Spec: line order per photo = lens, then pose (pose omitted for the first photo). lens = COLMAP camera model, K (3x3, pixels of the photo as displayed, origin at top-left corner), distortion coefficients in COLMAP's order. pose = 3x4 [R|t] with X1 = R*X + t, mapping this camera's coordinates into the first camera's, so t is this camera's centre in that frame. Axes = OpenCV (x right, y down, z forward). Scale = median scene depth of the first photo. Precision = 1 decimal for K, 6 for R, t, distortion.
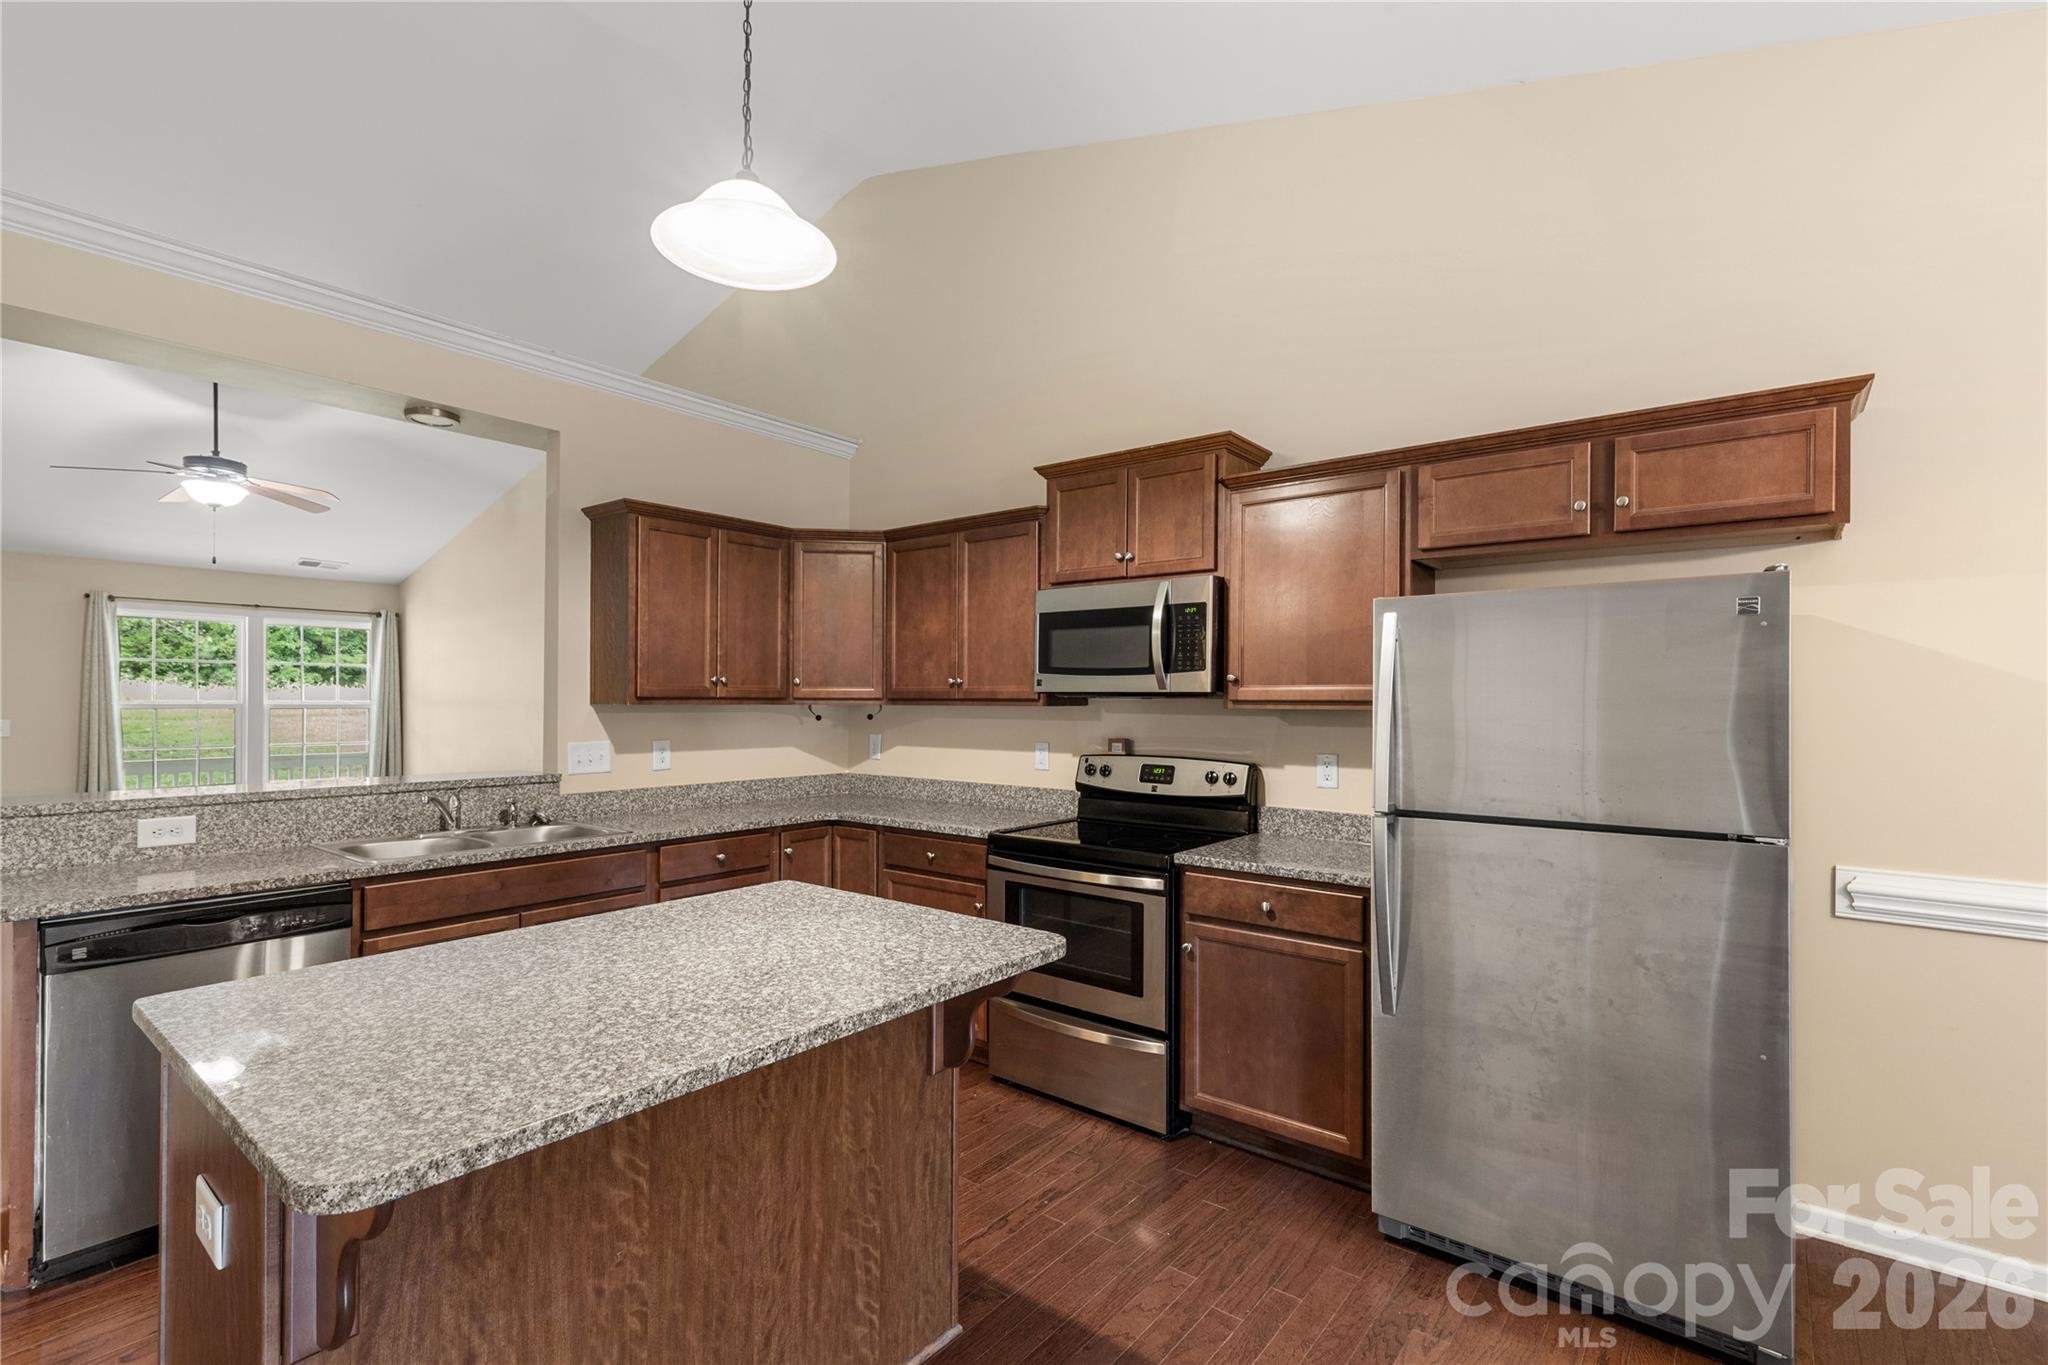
lens RADIAL K [[931.1, 0, 1014.5], [0, 931.1, 698.7], [0, 0, 1]] dist [0.000506, 0.000297]
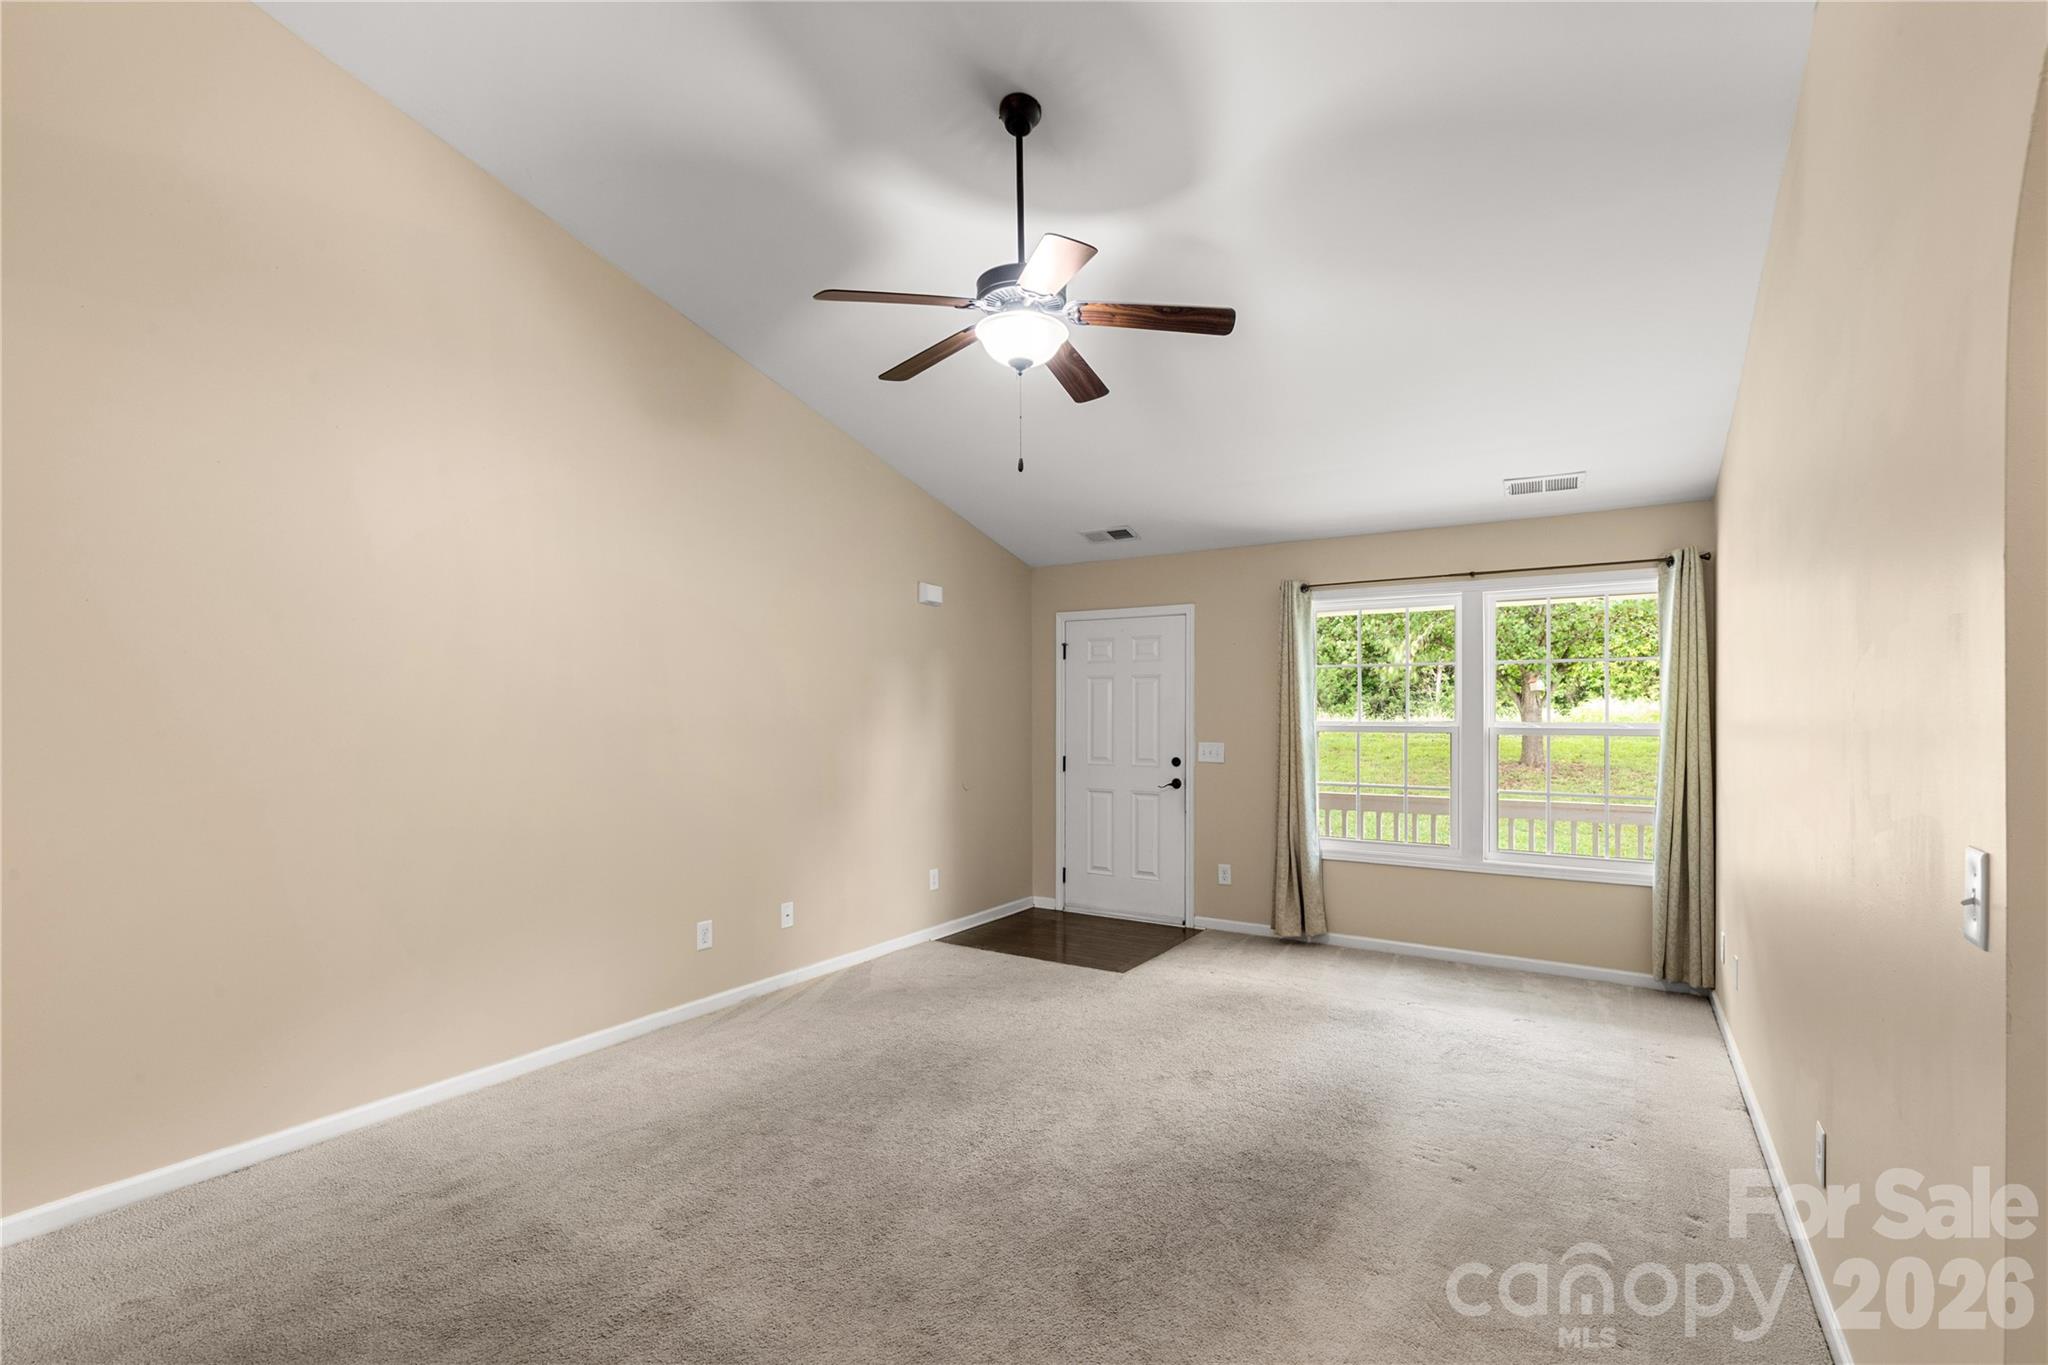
lens RADIAL K [[928.9, 0, 1021.6], [0, 928.9, 716.7], [0, 0, 1]] dist [-0.000030, -0.000118]
pose [[0.109498, -0.004036, -0.993979, -0.464889], [0.000775, 0.999992, -0.003975, 0.002460], [0.993987, -0.000335, 0.109501, 1.369027]]
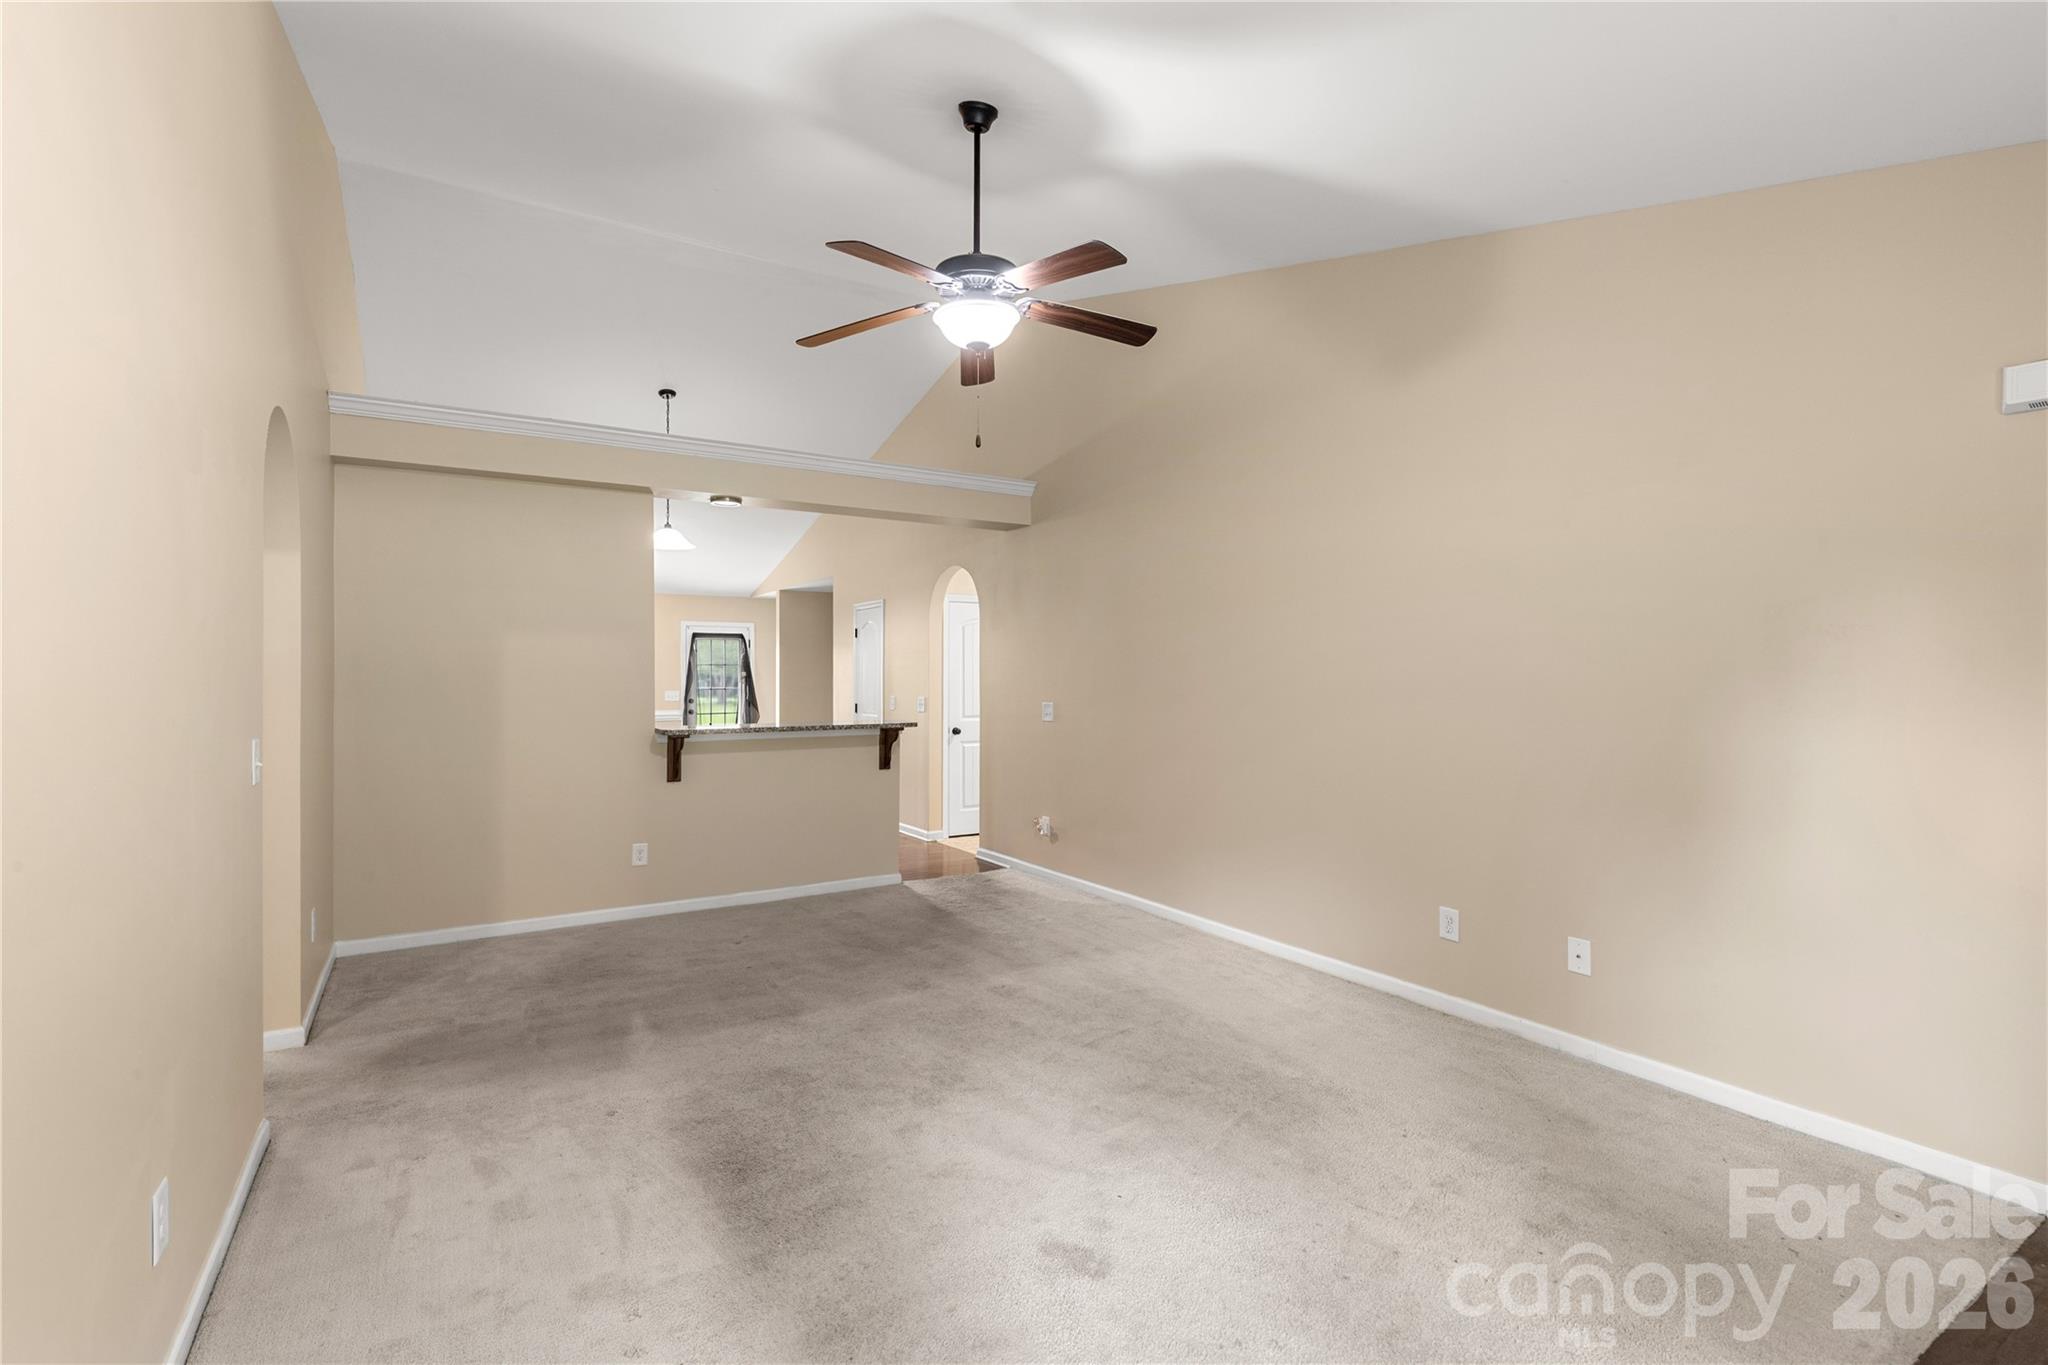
lens RADIAL K [[944.0, 0, 1019.0], [0, 944.0, 673.8], [0, 0, 1]] dist [0.012031, -0.000008]
pose [[-0.940199, -0.001416, 0.340624, -1.587628], [-0.002038, 0.999997, -0.001467, -0.002829], [-0.340621, -0.002073, -0.940199, 2.257241]]
